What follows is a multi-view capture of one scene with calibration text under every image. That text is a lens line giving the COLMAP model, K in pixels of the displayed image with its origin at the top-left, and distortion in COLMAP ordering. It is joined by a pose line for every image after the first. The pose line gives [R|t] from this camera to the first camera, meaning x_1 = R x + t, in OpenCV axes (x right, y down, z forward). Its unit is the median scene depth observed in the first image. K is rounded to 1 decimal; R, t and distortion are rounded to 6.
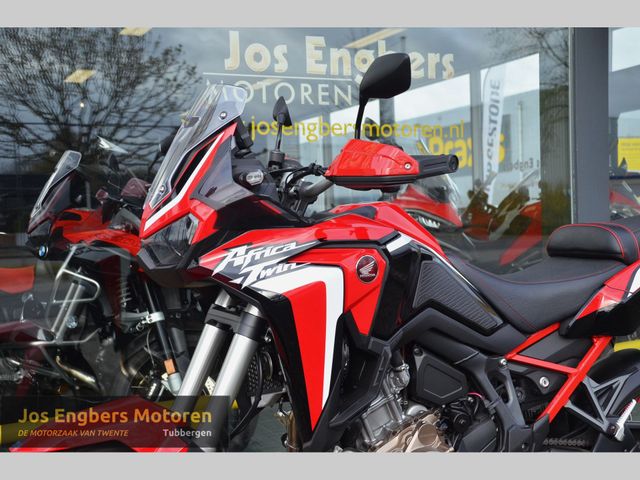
lens RADIAL K [[883.8, 0, 327.5], [0, 883.8, 247.1], [0, 0, 1]] dist [0.126877, 0.067889]
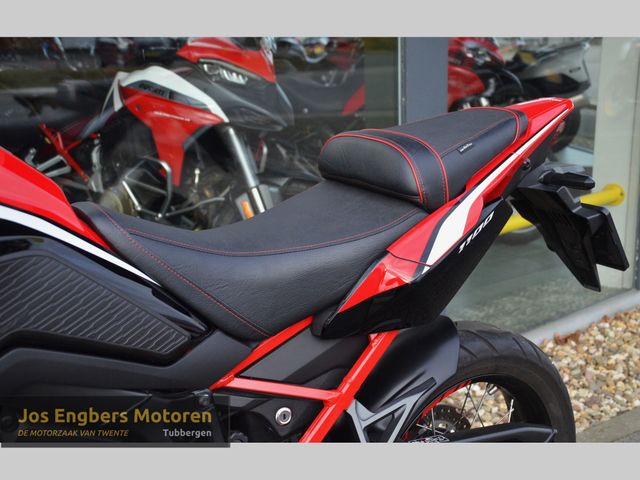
lens RADIAL K [[826.7, 0, 330.0], [0, 826.7, 241.8], [0, 0, 1]] dist [0.012693, 0.069404]
pose [[0.993388, -0.017906, 0.113397, 0.212358], [-0.007171, 0.976154, 0.216961, -0.082465], [-0.114578, -0.216340, 0.969571, 0.484330]]
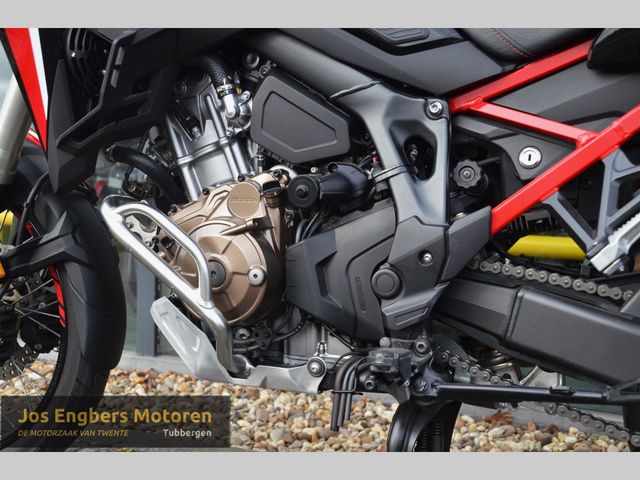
lens RADIAL K [[805.9, 0, 322.6], [0, 805.9, 244.5], [0, 0, 1]] dist [0.040473, 0.076898]
pose [[0.660158, 0.113235, -0.742542, 0.511961], [-0.081509, 0.993533, 0.079044, 0.173430], [0.746691, 0.008342, 0.665119, 0.602927]]
